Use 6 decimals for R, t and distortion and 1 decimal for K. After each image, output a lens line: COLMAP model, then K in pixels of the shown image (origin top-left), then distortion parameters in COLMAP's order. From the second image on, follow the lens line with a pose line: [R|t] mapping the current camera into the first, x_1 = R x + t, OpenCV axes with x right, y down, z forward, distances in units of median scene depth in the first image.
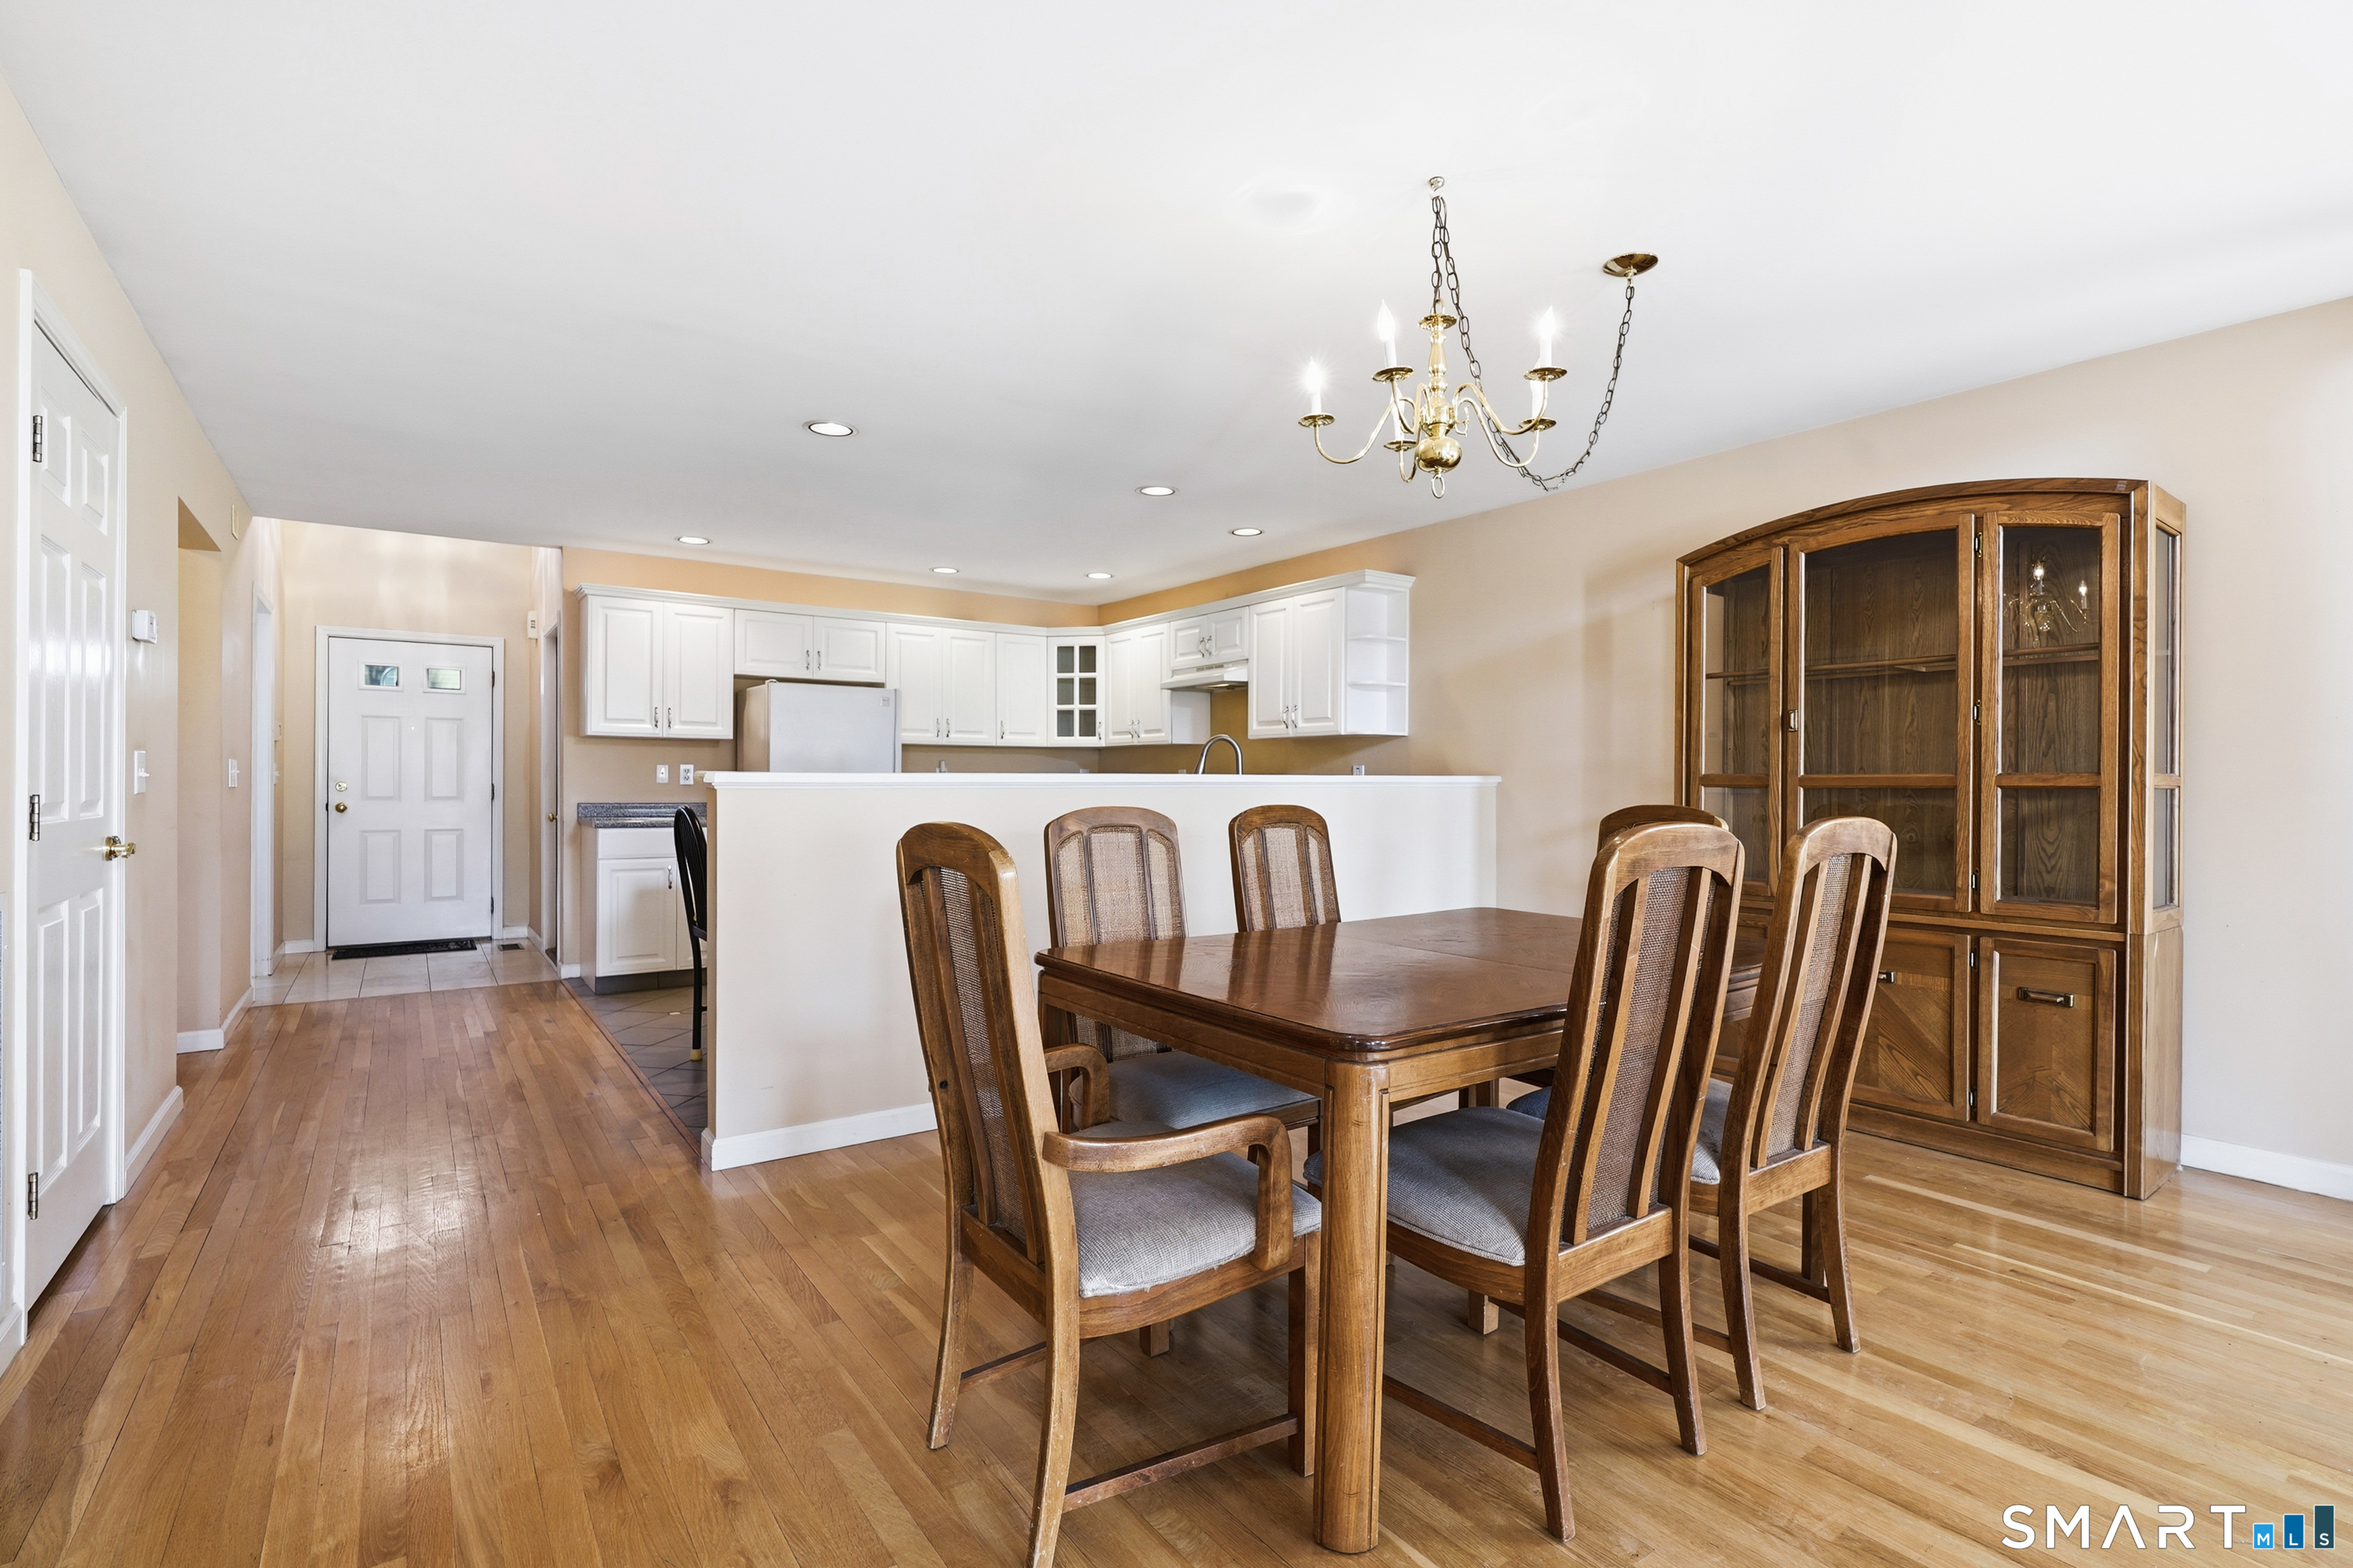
lens RADIAL K [[1088.8, 0, 1184.0], [0, 1088.8, 781.5], [0, 0, 1]] dist [-0.014698, 0.004561]
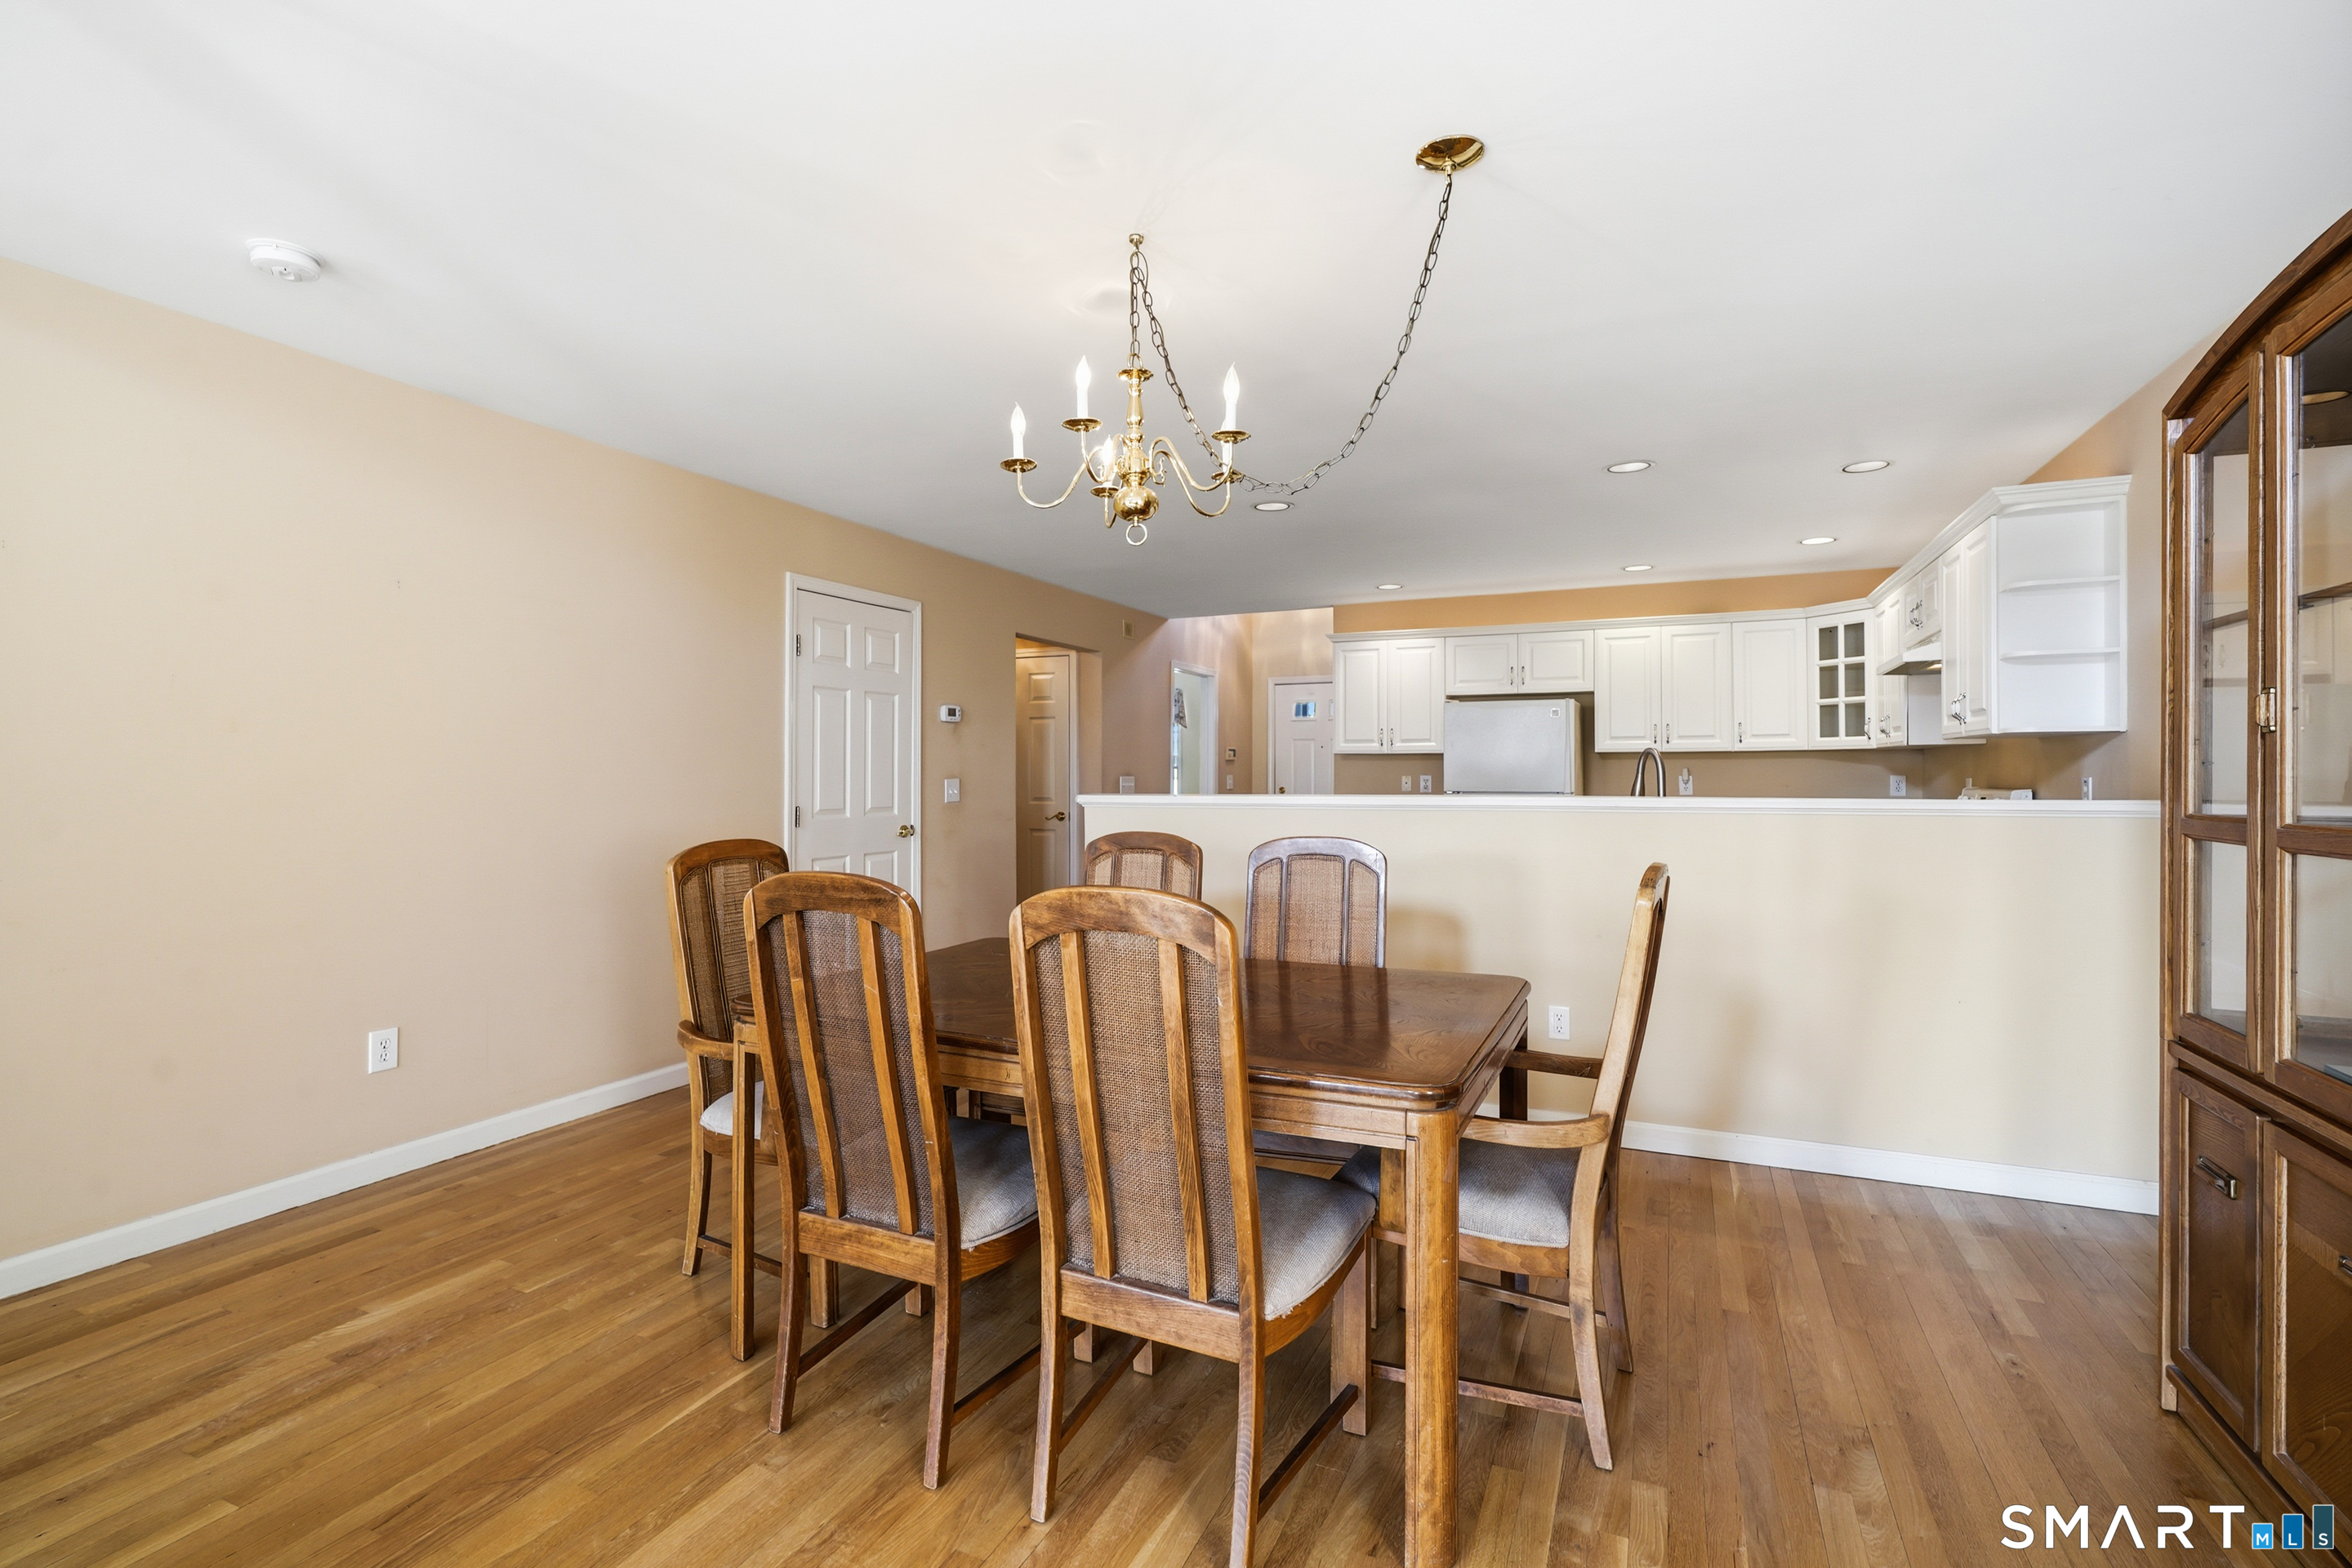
lens RADIAL K [[1088.2, 0, 1169.0], [0, 1088.2, 779.6], [0, 0, 1]] dist [-0.014698, 0.004561]
pose [[0.499489, 0.000021, -0.866320, 0.366577], [0.003954, 0.999990, 0.002304, -0.013797], [0.866311, -0.004576, 0.499484, 0.169600]]
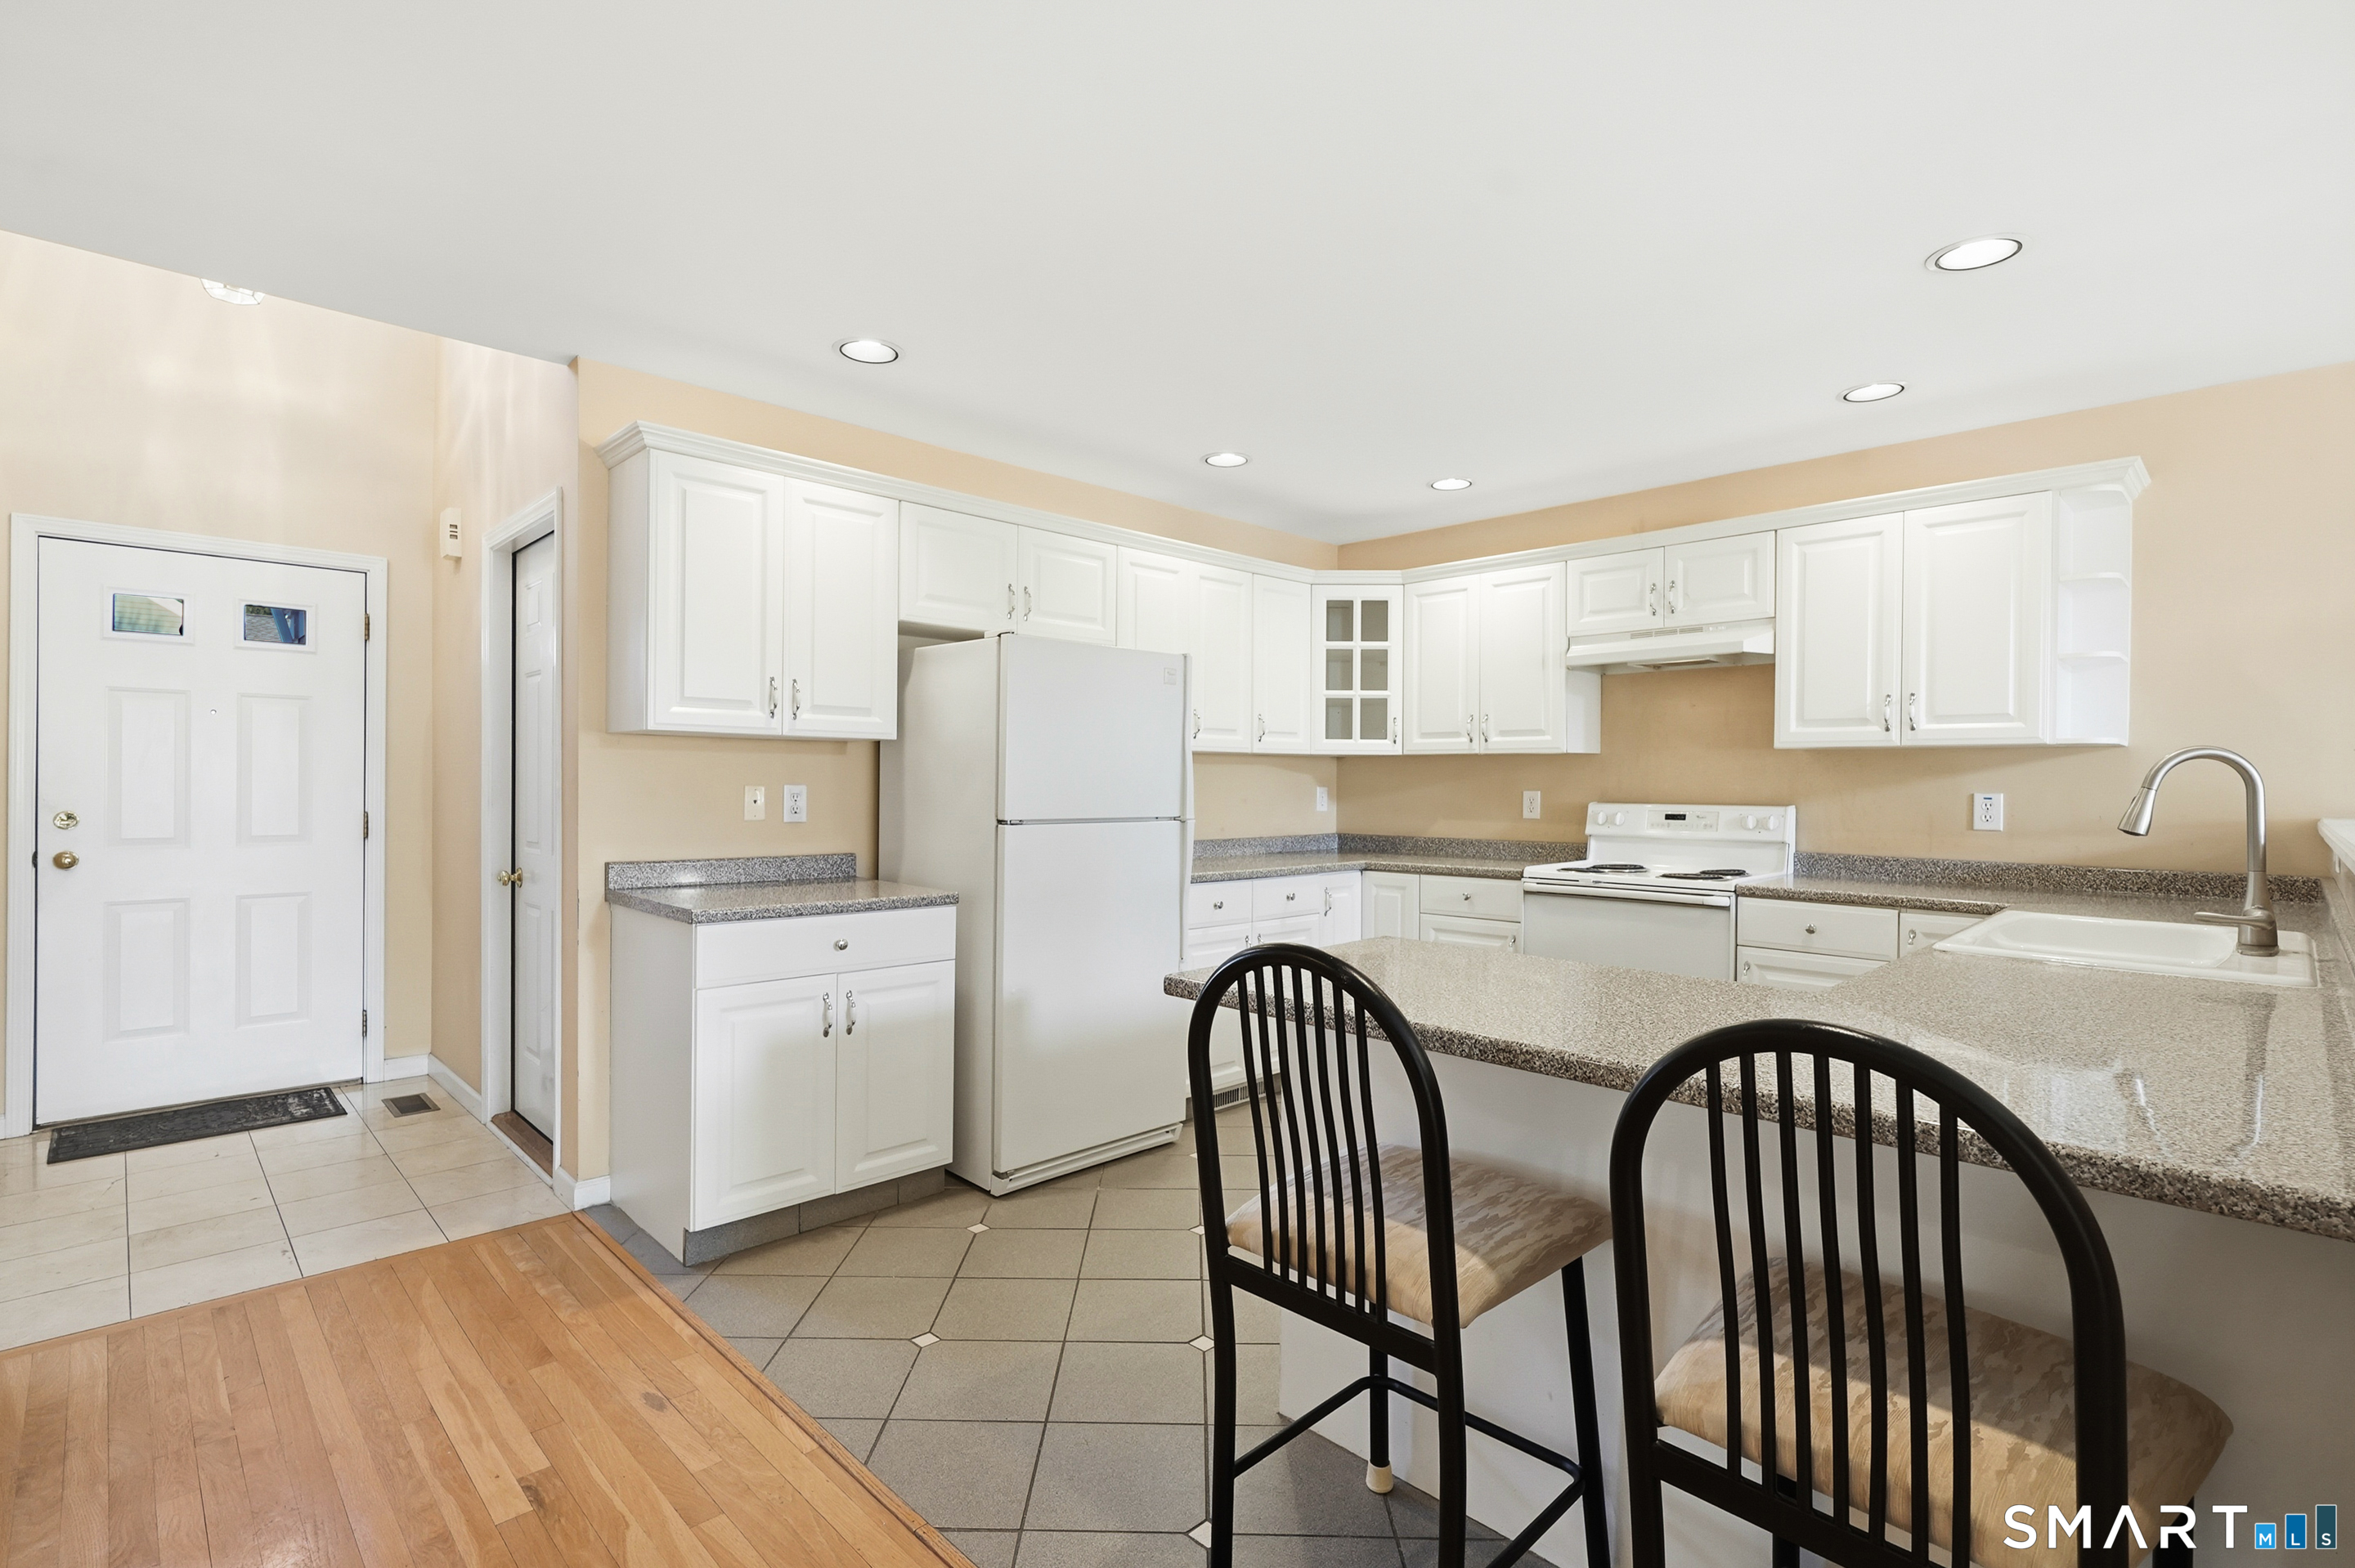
lens RADIAL K [[1089.5, 0, 1181.3], [0, 1089.5, 788.5], [0, 0, 1]] dist [-0.014698, 0.004561]
pose [[0.988074, 0.002525, 0.153960, -0.316988], [-0.003729, 0.999965, 0.007529, -0.017112], [-0.153935, -0.008013, 0.988048, 0.388995]]
